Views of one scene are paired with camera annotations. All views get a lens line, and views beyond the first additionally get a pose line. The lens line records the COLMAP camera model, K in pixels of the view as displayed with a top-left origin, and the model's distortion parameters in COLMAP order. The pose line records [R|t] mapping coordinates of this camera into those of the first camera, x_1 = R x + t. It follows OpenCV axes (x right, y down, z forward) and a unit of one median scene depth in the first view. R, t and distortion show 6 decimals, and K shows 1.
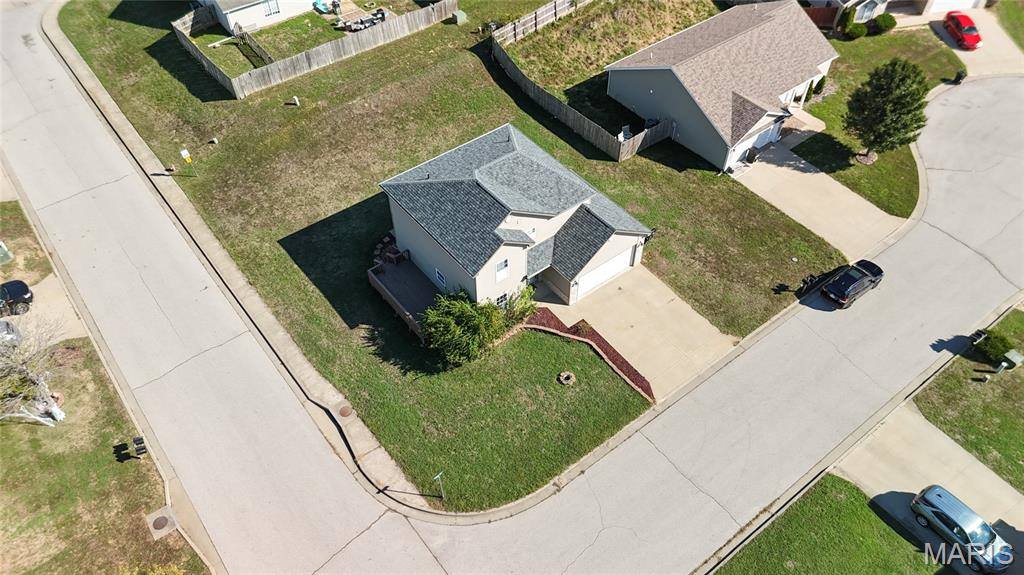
lens RADIAL K [[753.0, 0, 507.9], [0, 753.0, 289.1], [0, 0, 1]] dist [0.076378, -0.063916]
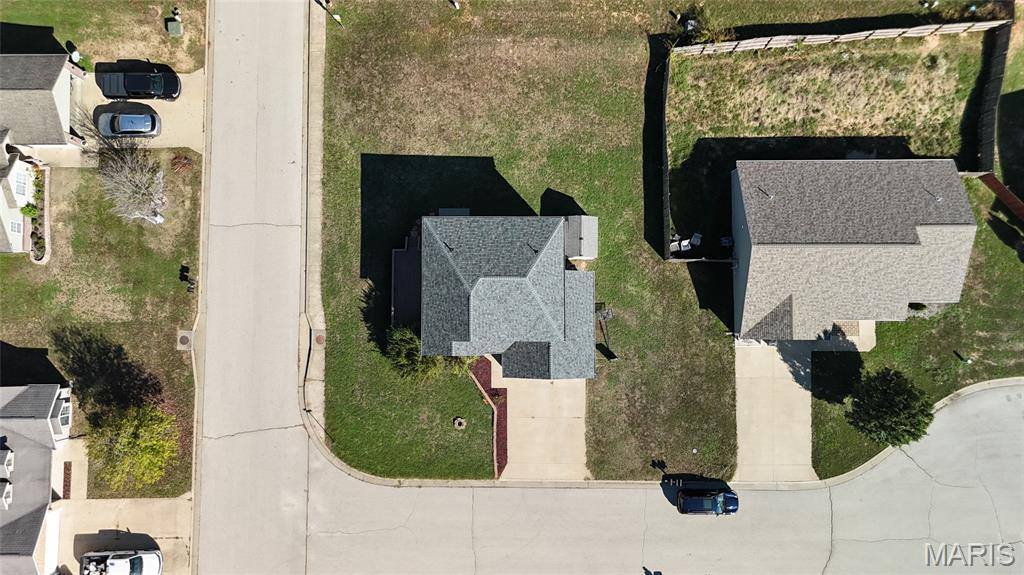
lens RADIAL K [[822.5, 0, 480.6], [0, 822.5, 269.7], [0, 0, 1]] dist [0.081198, -0.080162]
pose [[0.790552, 0.610688, -0.045695, 0.006690], [-0.451524, 0.631664, 0.630180, -0.845044], [0.413707, -0.477557, 0.775104, 0.012307]]
